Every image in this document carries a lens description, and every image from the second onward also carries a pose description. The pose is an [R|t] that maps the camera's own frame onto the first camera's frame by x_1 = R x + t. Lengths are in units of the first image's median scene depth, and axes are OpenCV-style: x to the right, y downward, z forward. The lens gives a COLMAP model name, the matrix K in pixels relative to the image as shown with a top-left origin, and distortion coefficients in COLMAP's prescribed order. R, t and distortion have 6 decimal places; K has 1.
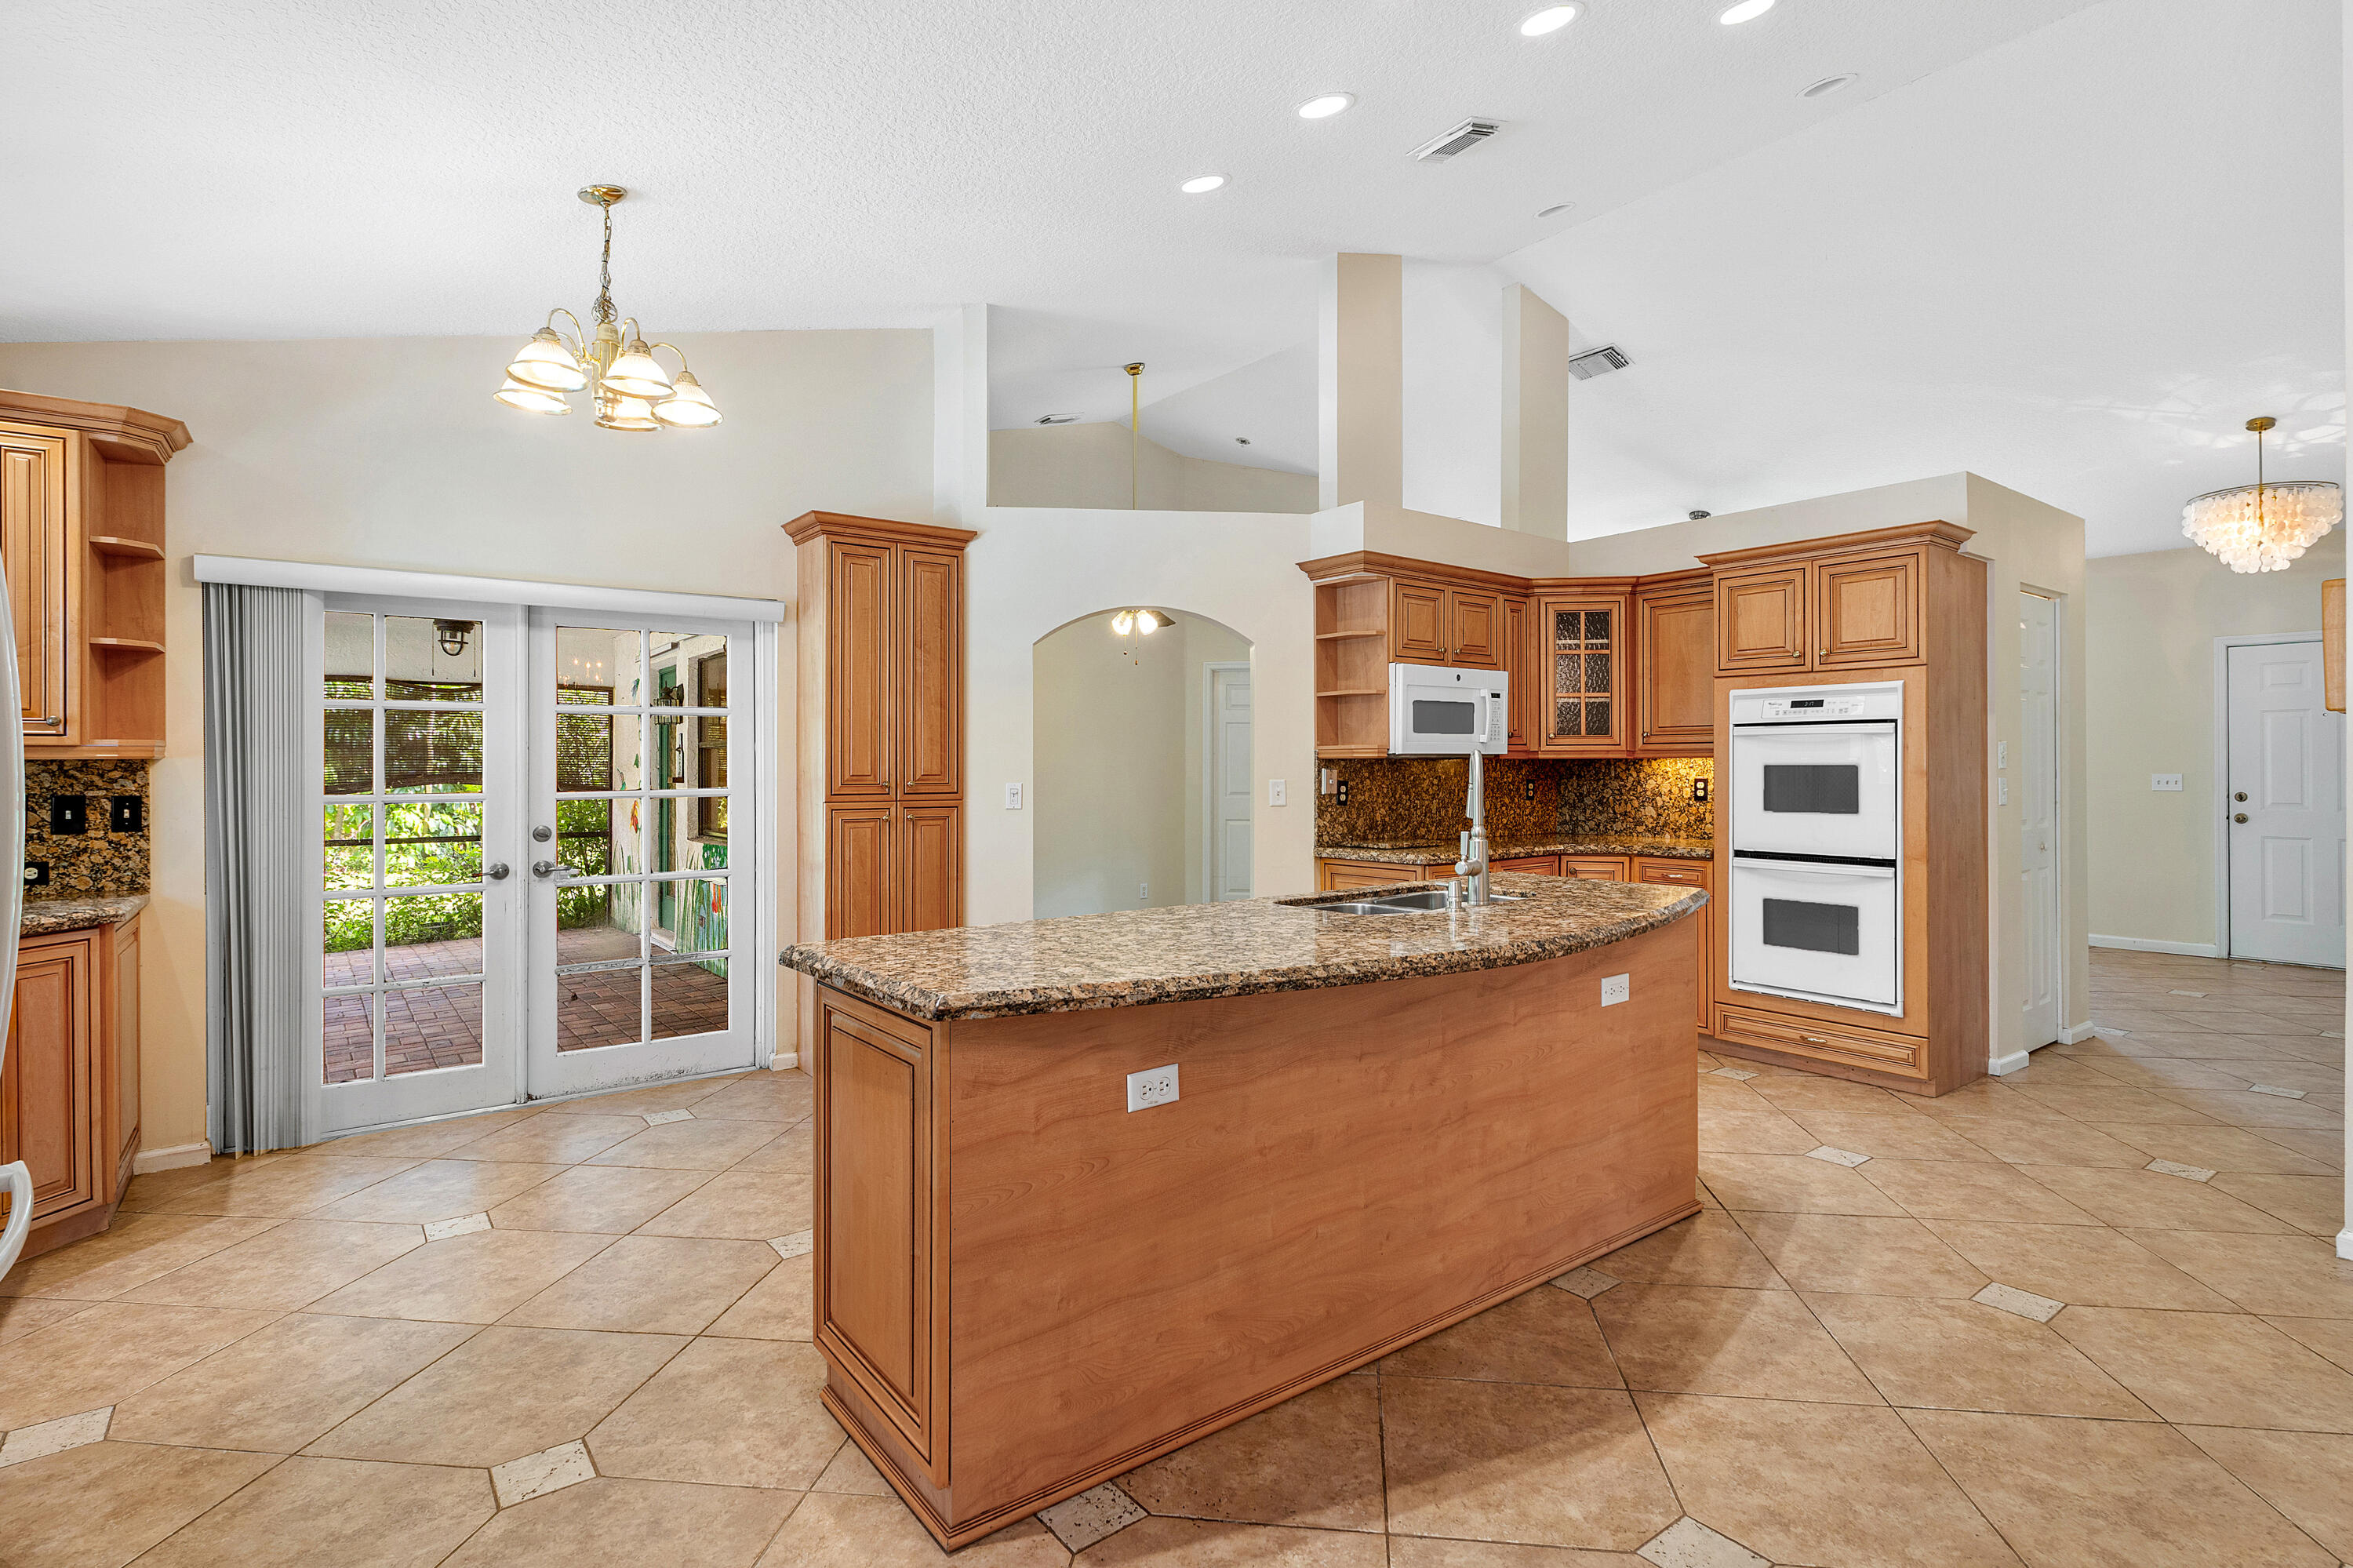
lens RADIAL K [[1157.7, 0, 1204.8], [0, 1157.7, 763.3], [0, 0, 1]] dist [0.006041, -0.001745]
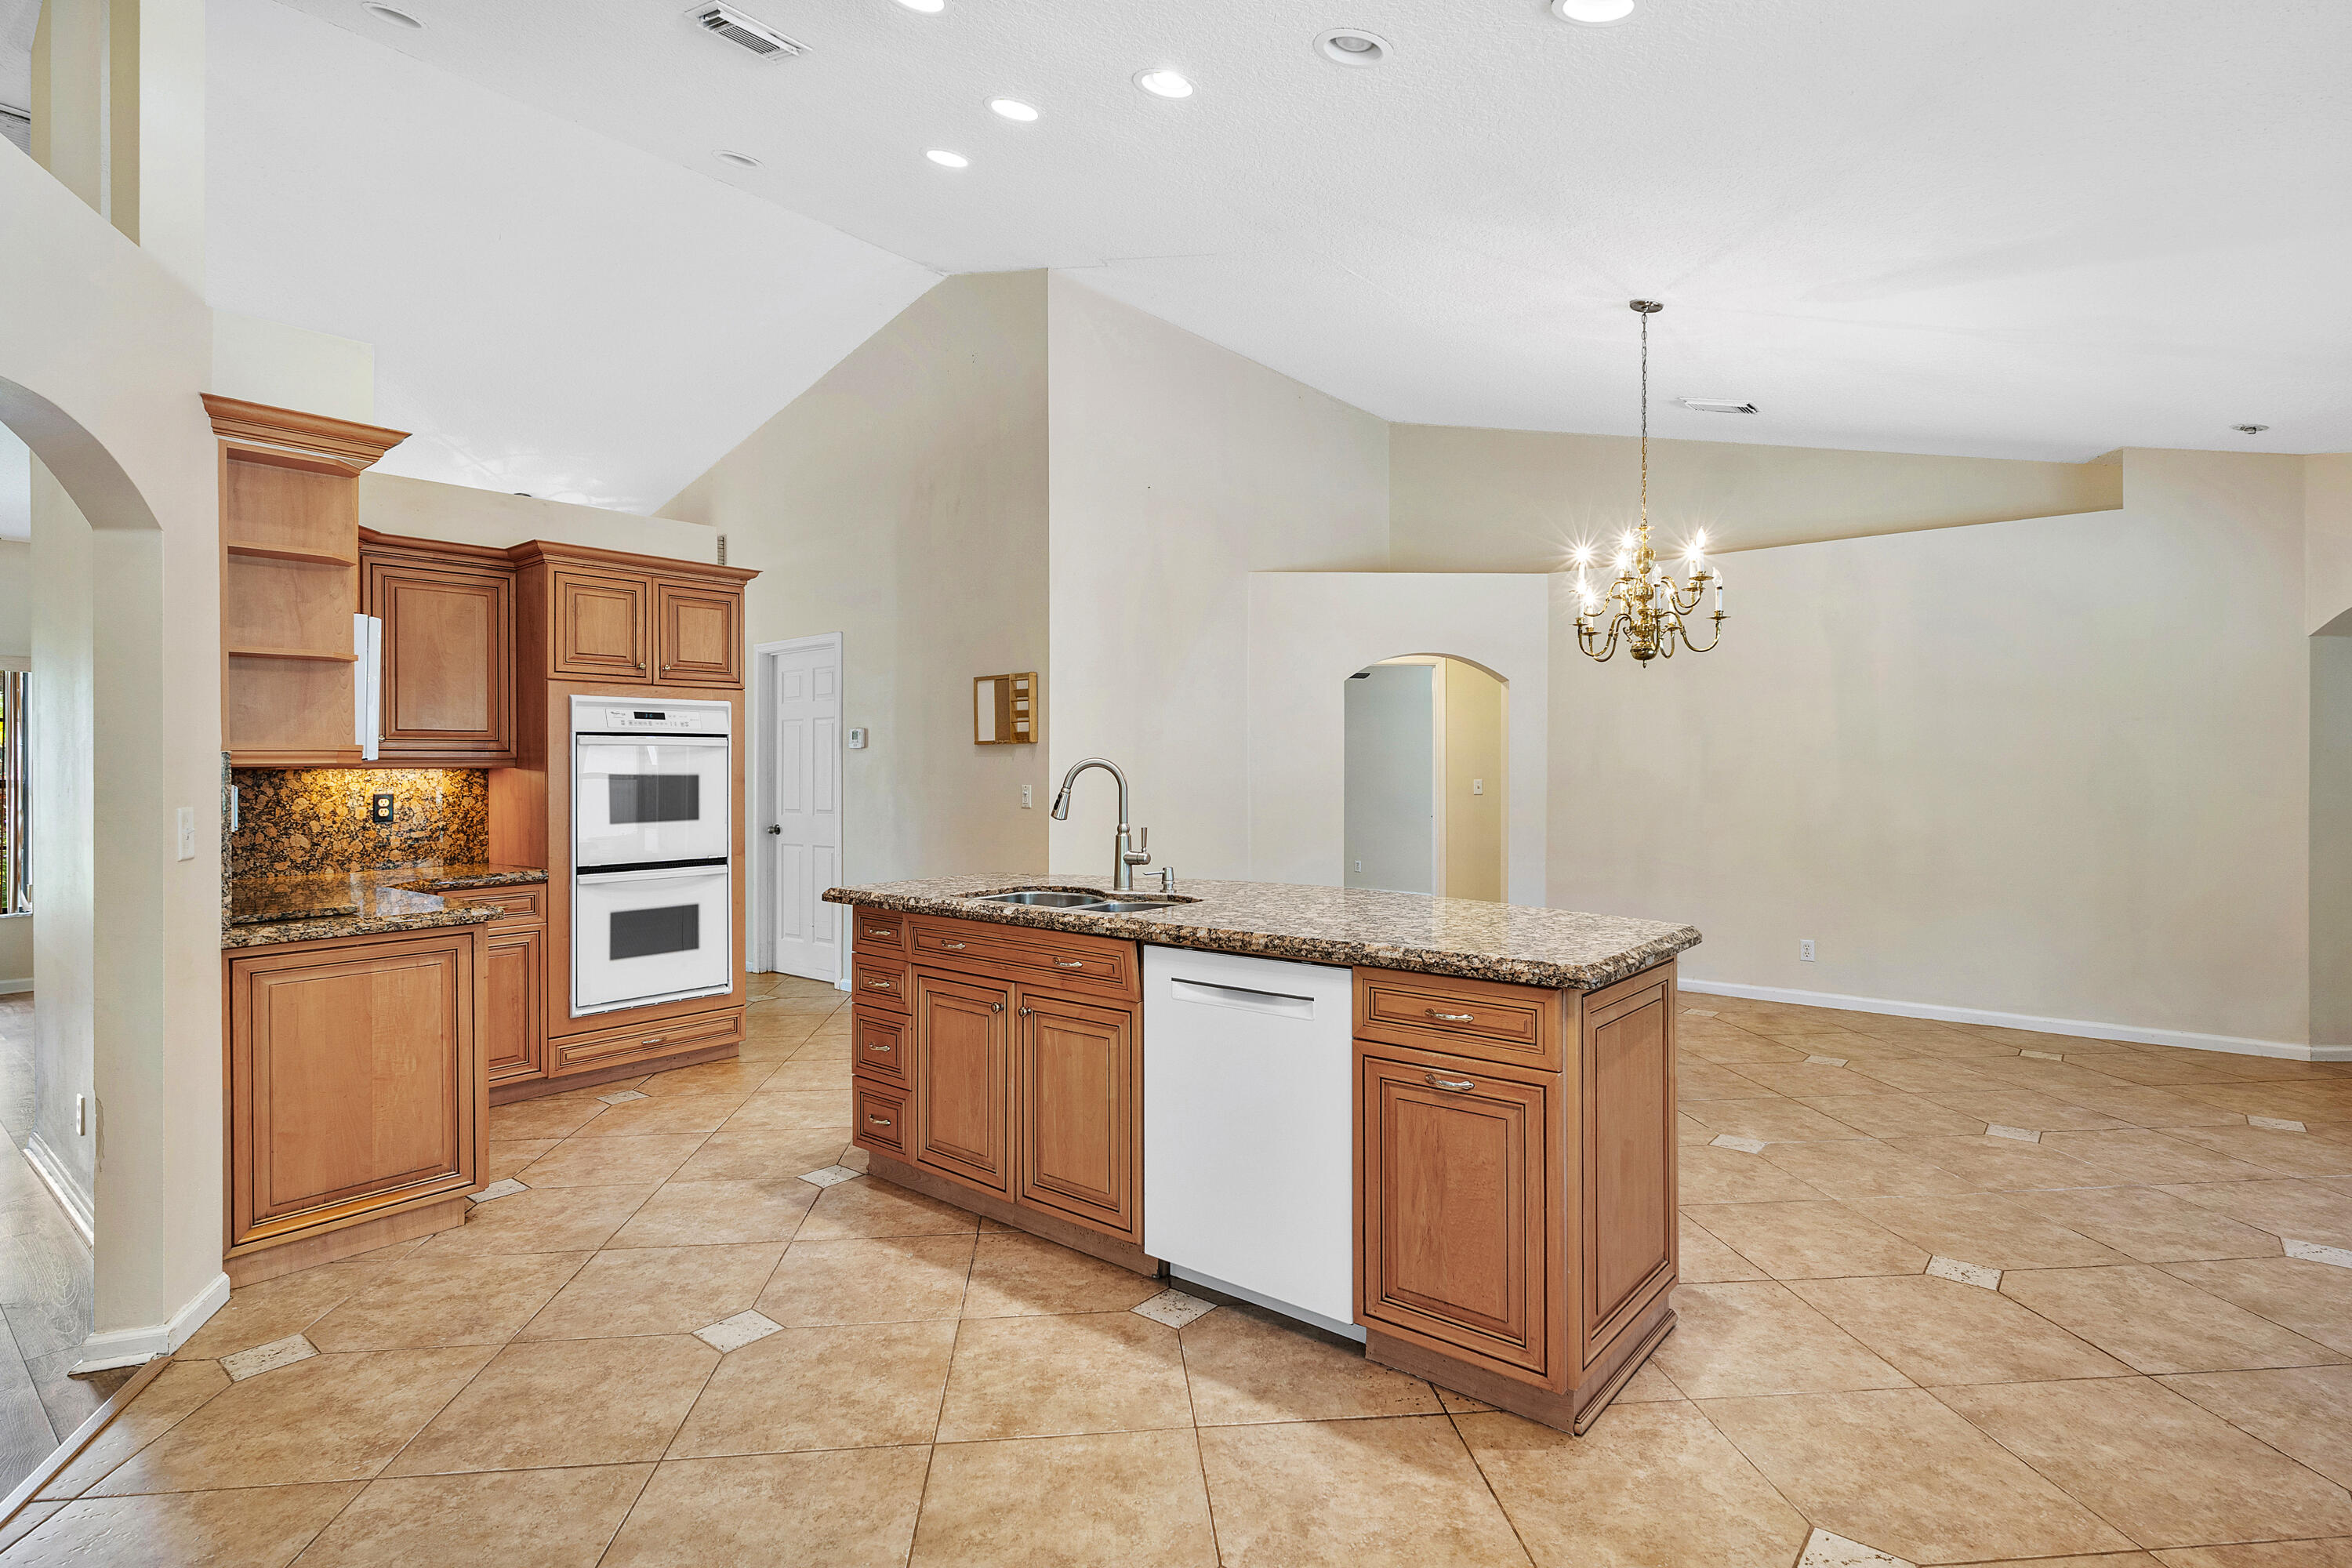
lens RADIAL K [[1157.1, 0, 1207.7], [0, 1157.1, 771.5], [0, 0, 1]] dist [0.006041, -0.001745]
pose [[-0.219918, -0.000230, 0.975518, -0.609548], [0.004693, 0.999988, 0.001294, -0.001171], [-0.975507, 0.004863, -0.219914, 0.768931]]
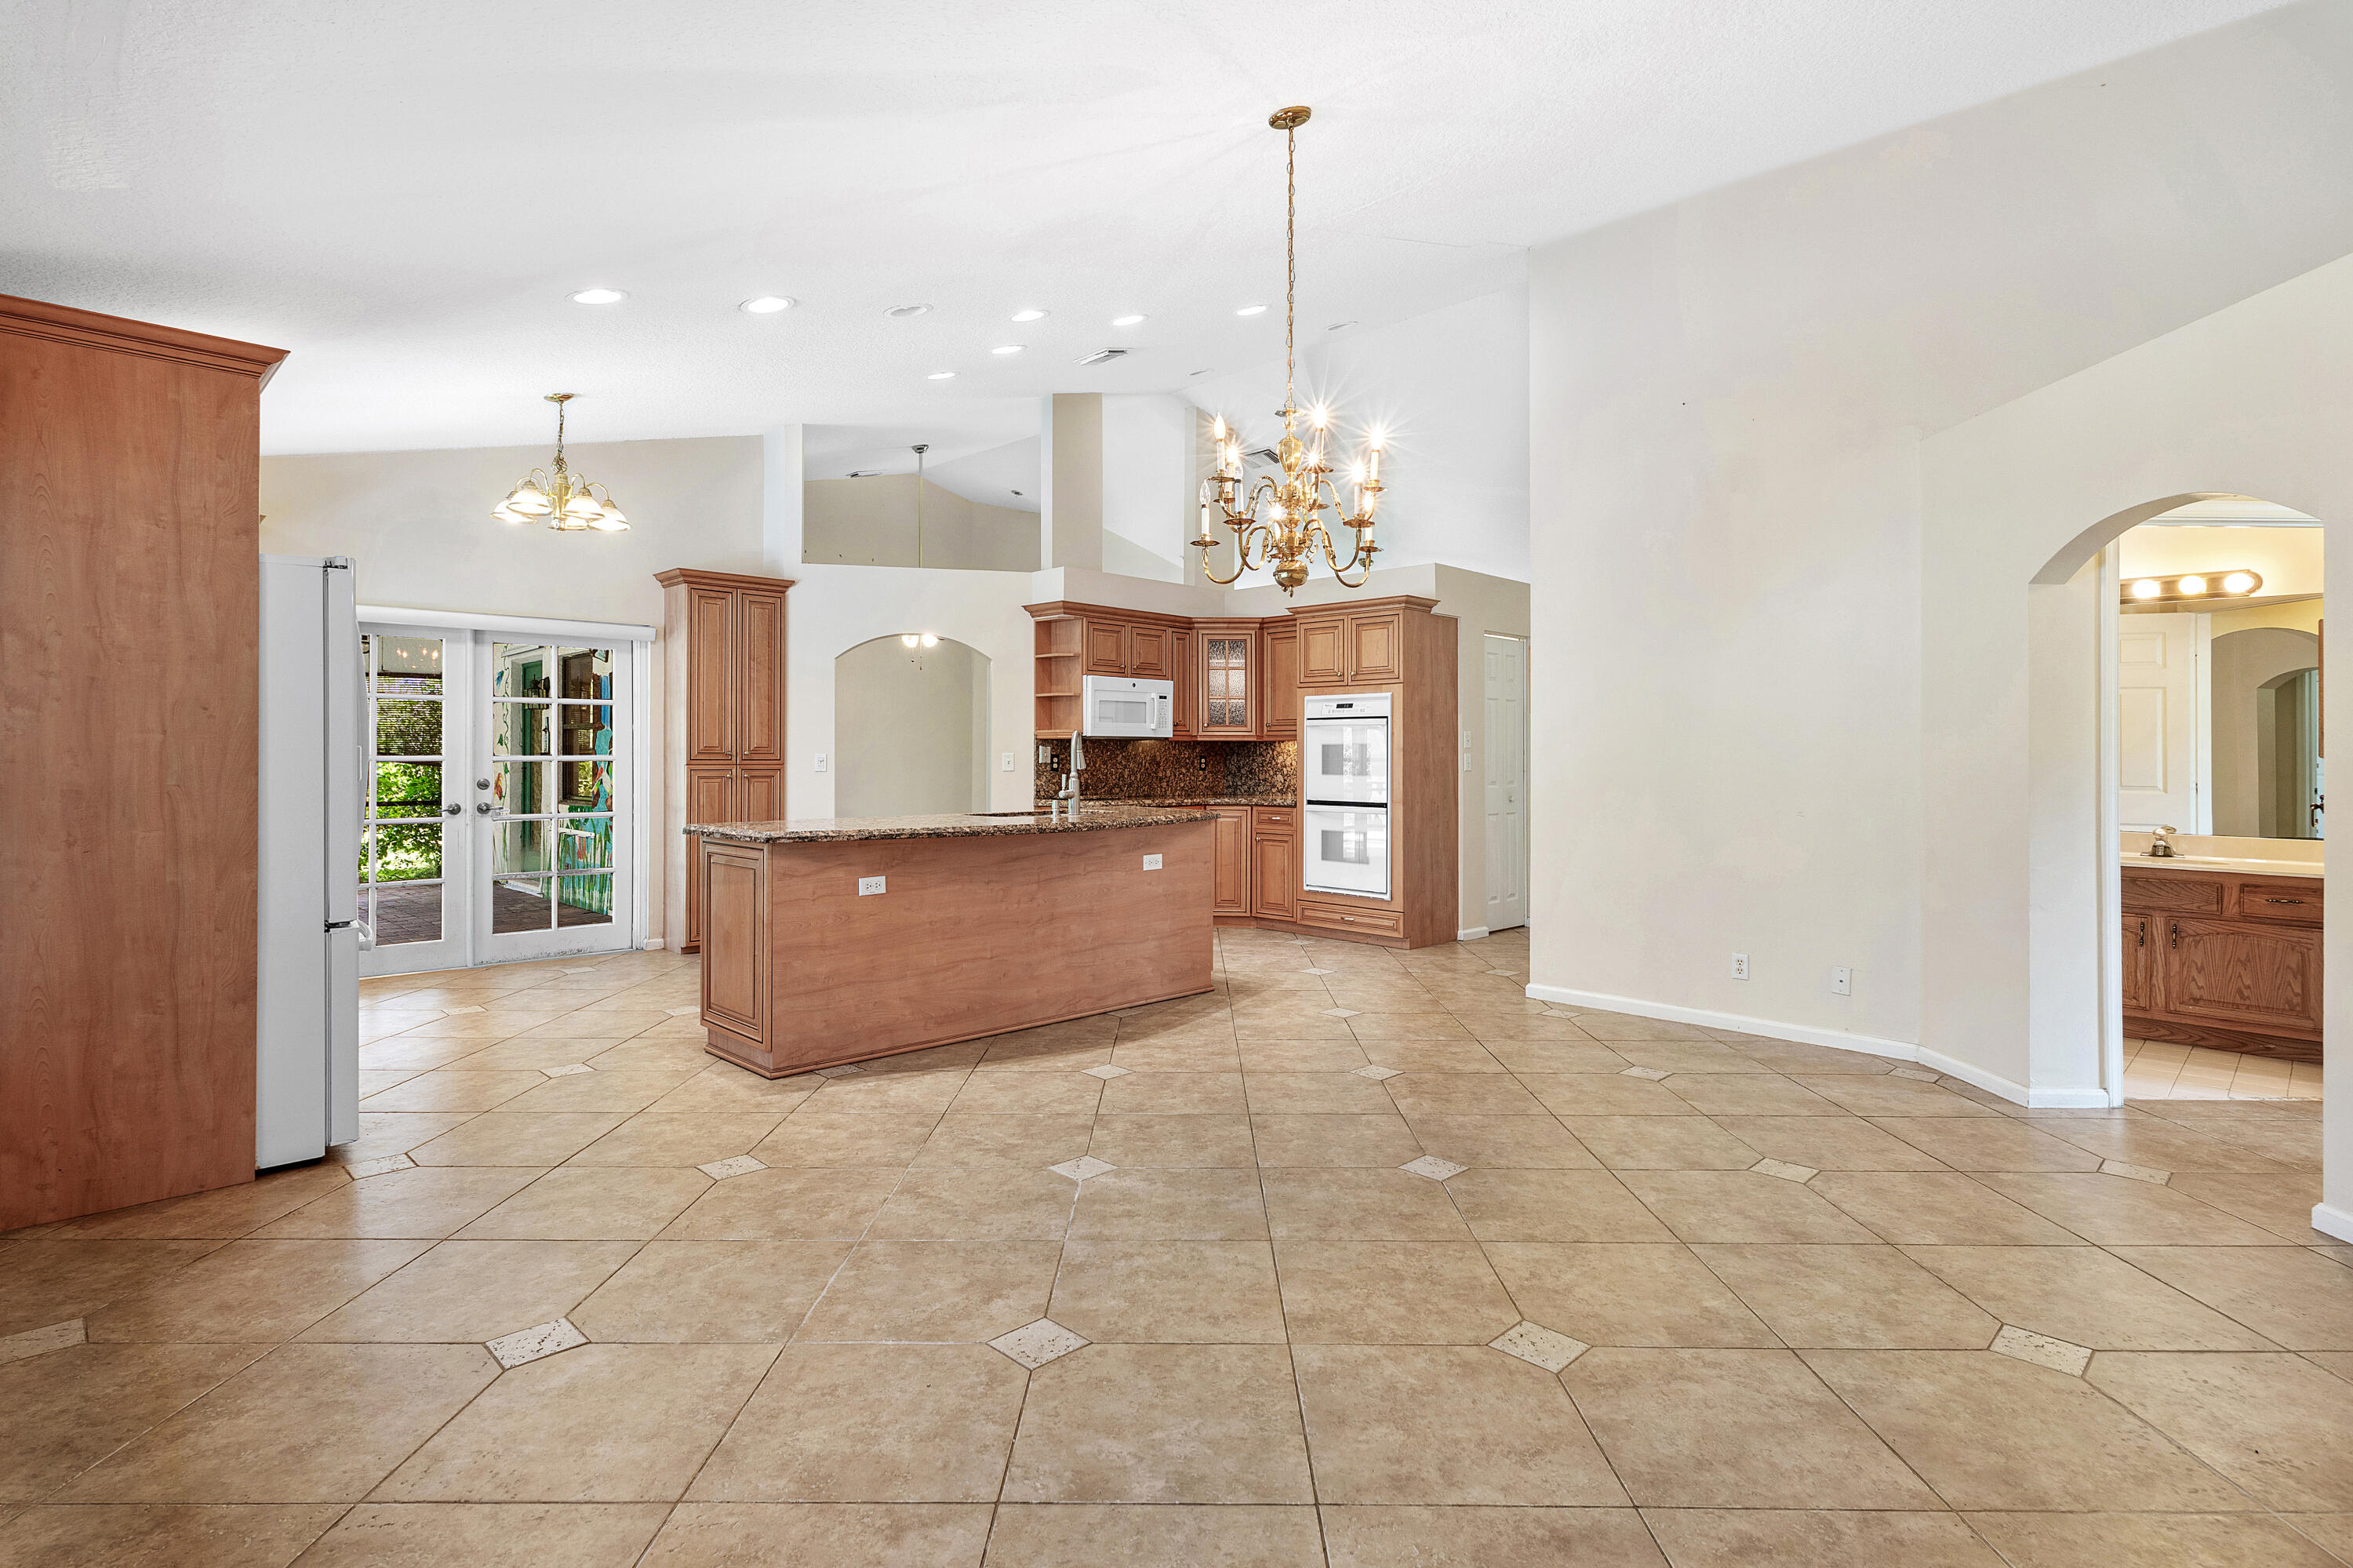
lens RADIAL K [[1157.7, 0, 1213.1], [0, 1157.7, 766.1], [0, 0, 1]] dist [0.006041, -0.001745]
pose [[0.989866, 0.004758, 0.141927, 0.126112], [-0.005987, 0.999948, 0.008234, 0.018949], [-0.141881, -0.009000, 0.989843, -0.551839]]
